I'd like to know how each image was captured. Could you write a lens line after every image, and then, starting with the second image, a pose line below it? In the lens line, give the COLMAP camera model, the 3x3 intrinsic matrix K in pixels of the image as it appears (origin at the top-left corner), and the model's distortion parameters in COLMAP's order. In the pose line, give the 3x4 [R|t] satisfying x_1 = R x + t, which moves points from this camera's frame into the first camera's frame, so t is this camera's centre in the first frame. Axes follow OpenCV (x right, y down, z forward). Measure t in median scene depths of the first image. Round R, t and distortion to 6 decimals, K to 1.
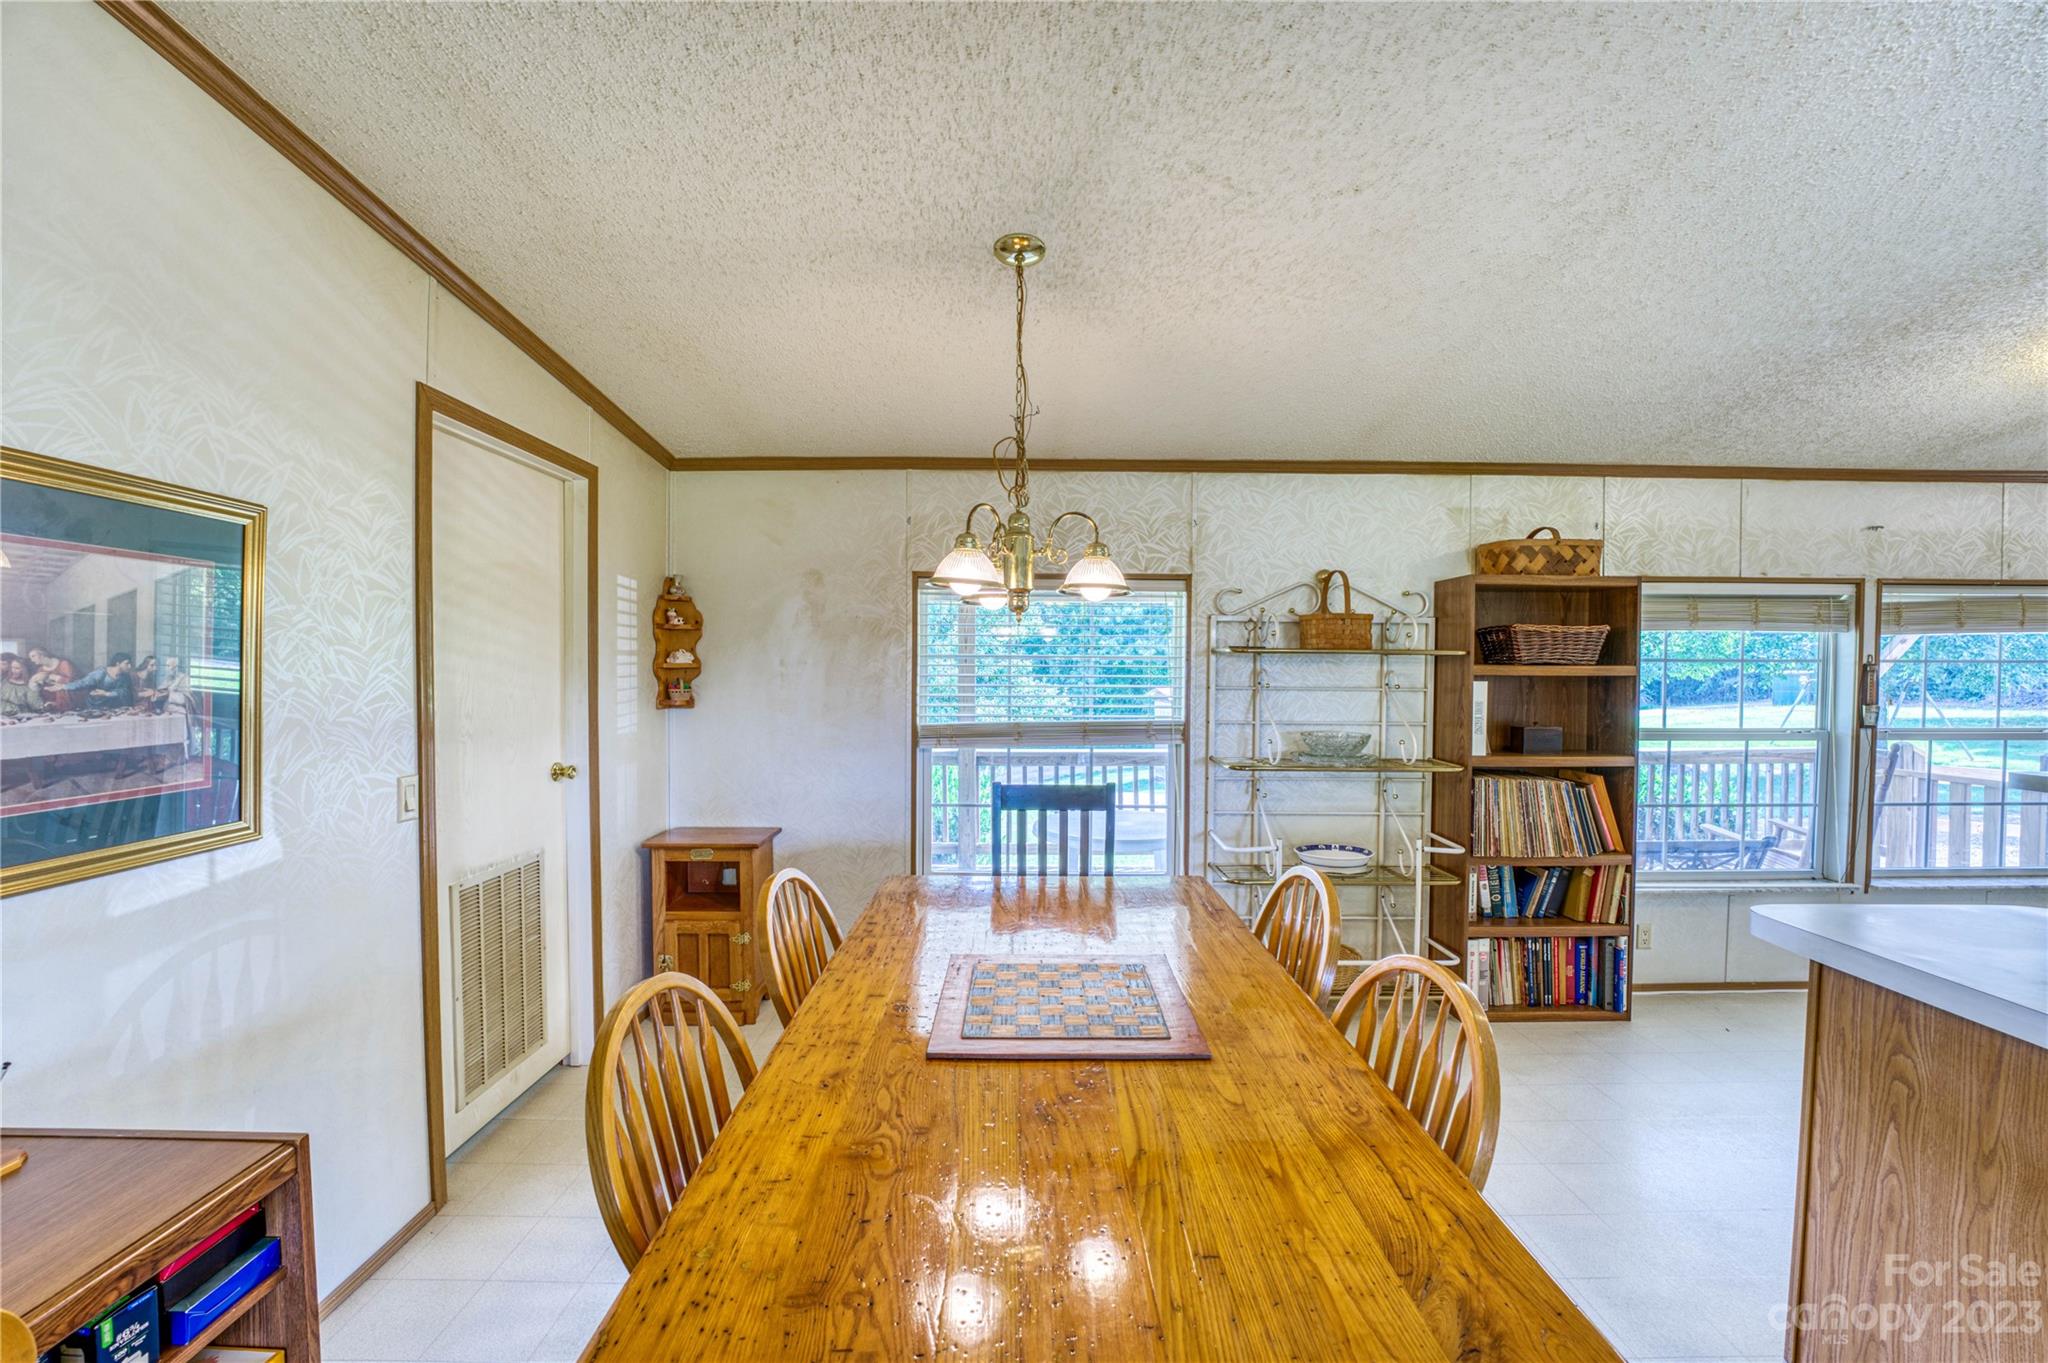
lens RADIAL K [[838.2, 0, 1021.6], [0, 838.2, 687.1], [0, 0, 1]] dist [-0.033063, 0.004846]
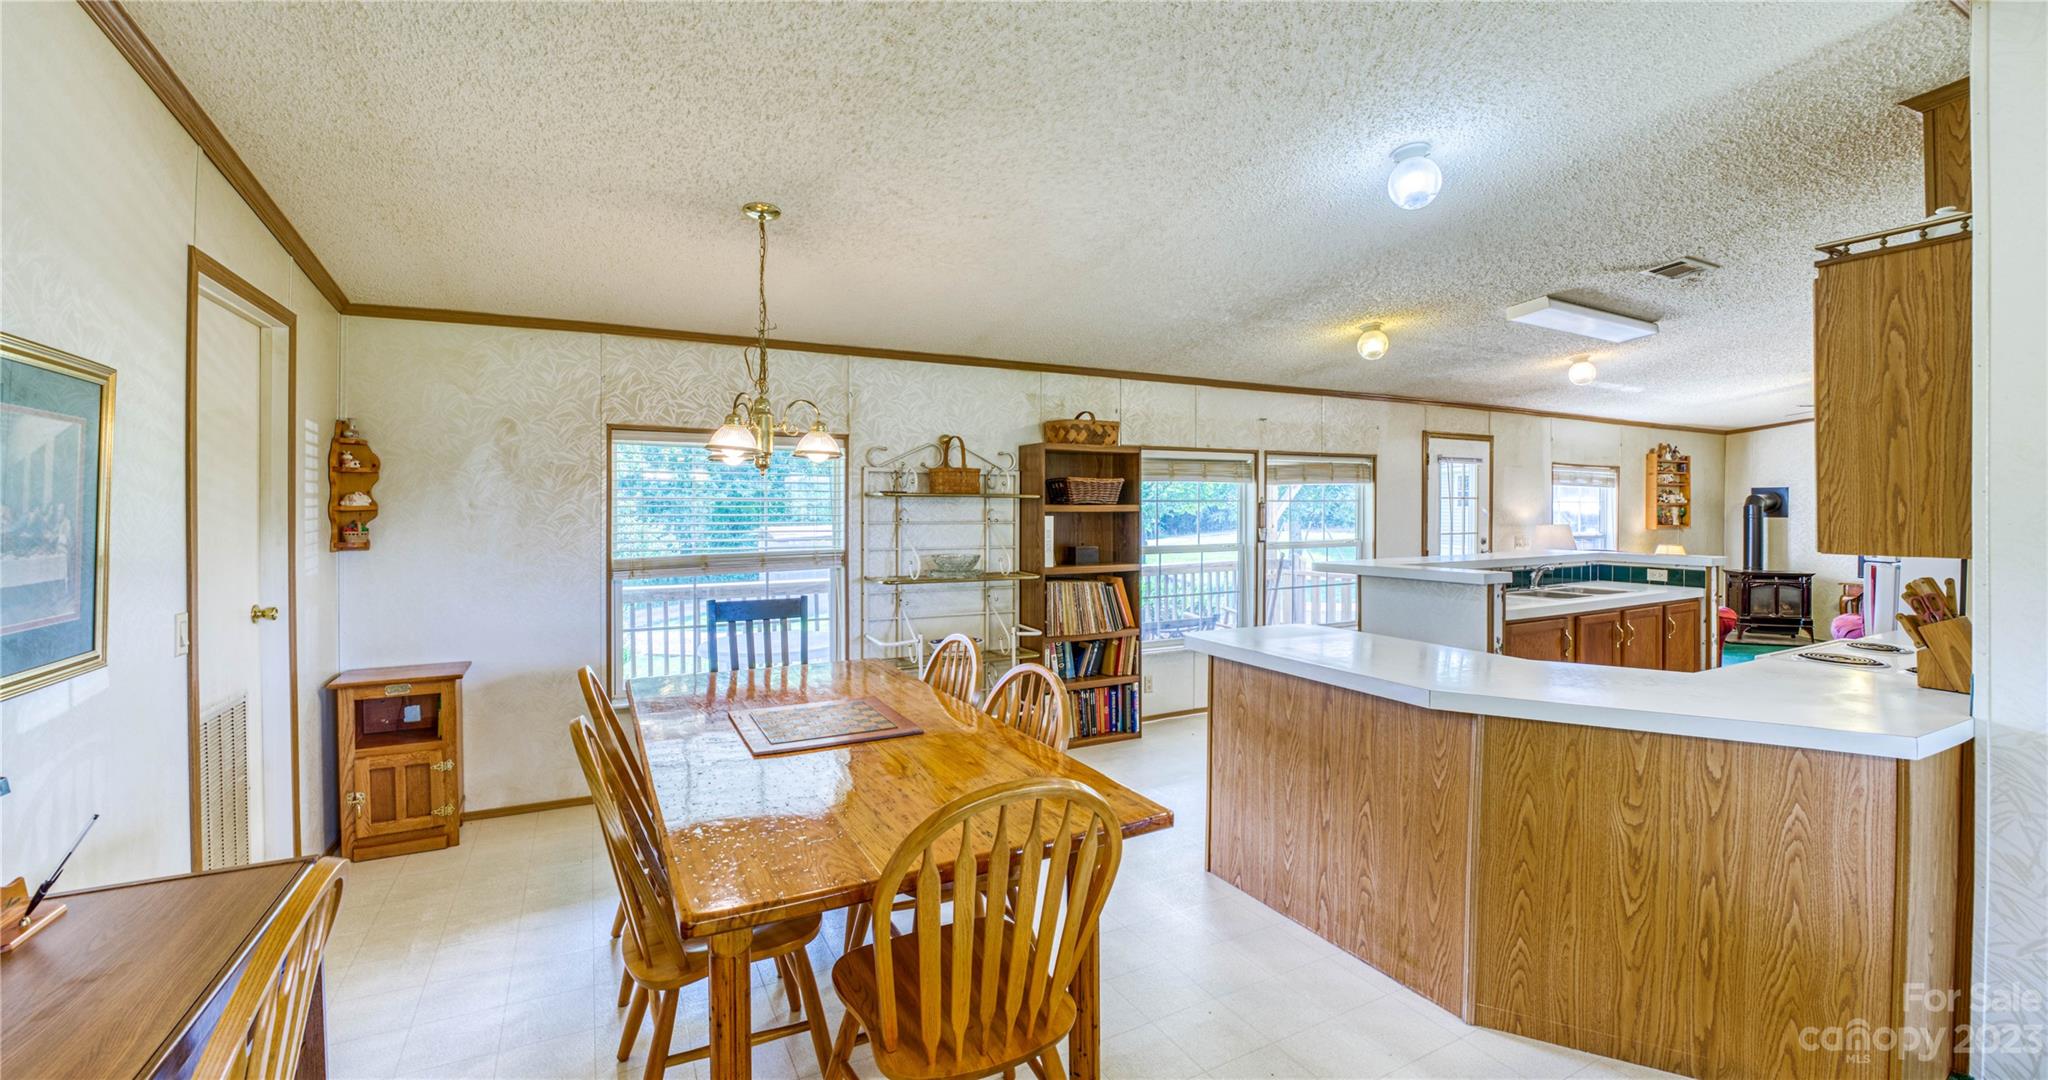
lens RADIAL K [[830.8, 0, 1024.4], [0, 830.8, 514.3], [0, 0, 1]] dist [-0.020996, -0.000111]
pose [[0.884927, -0.008750, 0.465647, -0.157811], [0.015353, 0.999828, -0.010389, 0.004686], [-0.465476, 0.016343, 0.884910, -0.259433]]
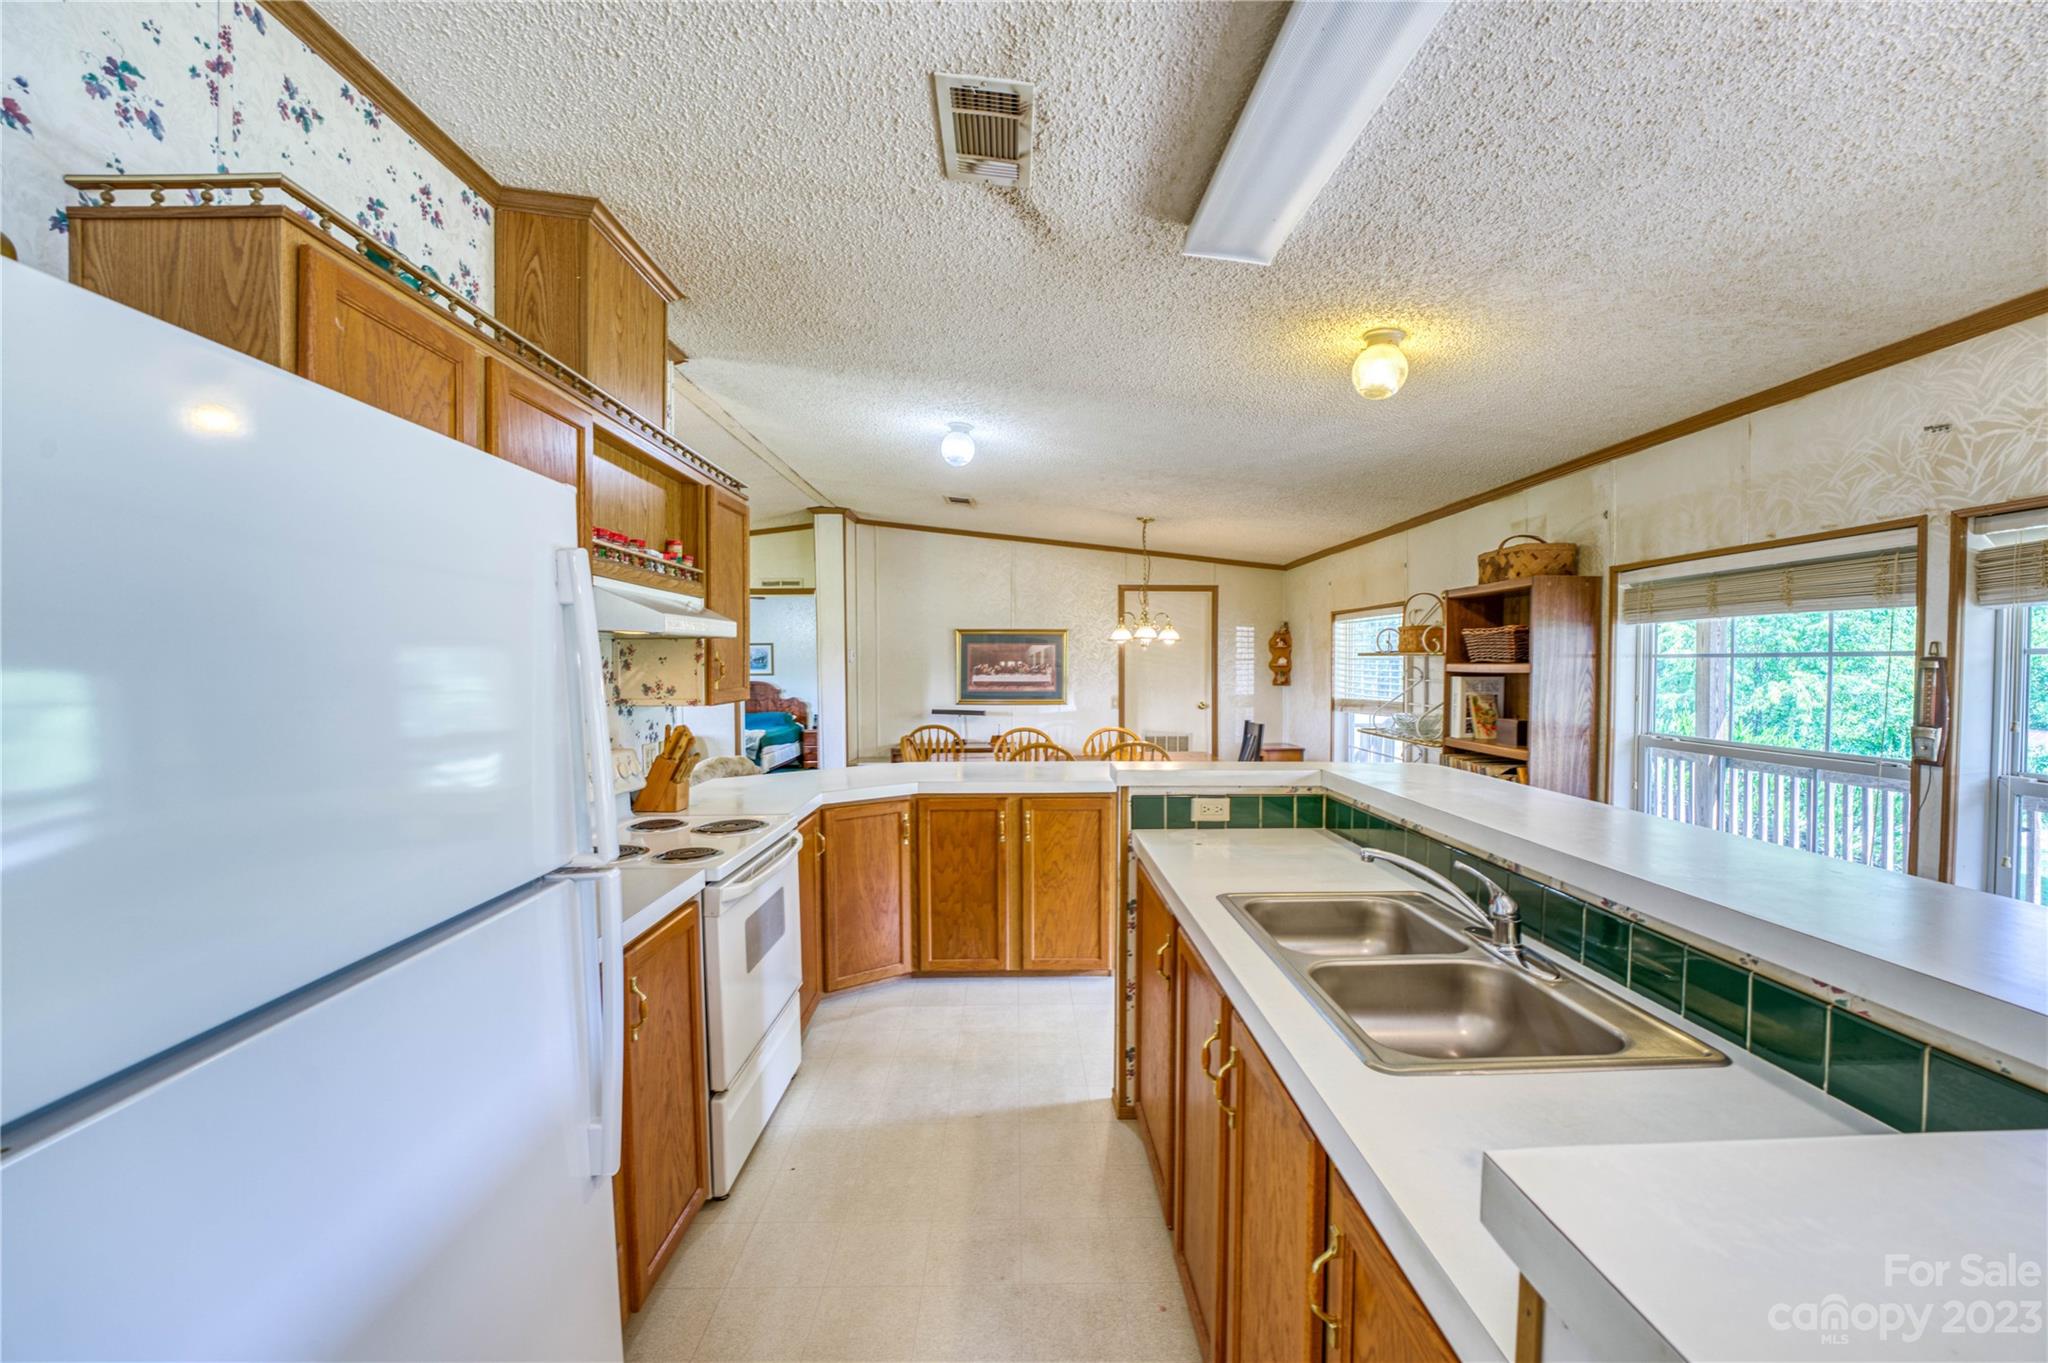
lens RADIAL K [[838.2, 0, 1022.0], [0, 838.2, 681.9], [0, 0, 1]] dist [-0.033063, 0.004846]
pose [[0.000403, 0.018634, -0.999826, 1.710001], [-0.023047, 0.999561, 0.018620, -0.007513], [0.999734, 0.023036, 0.000832, 0.354123]]
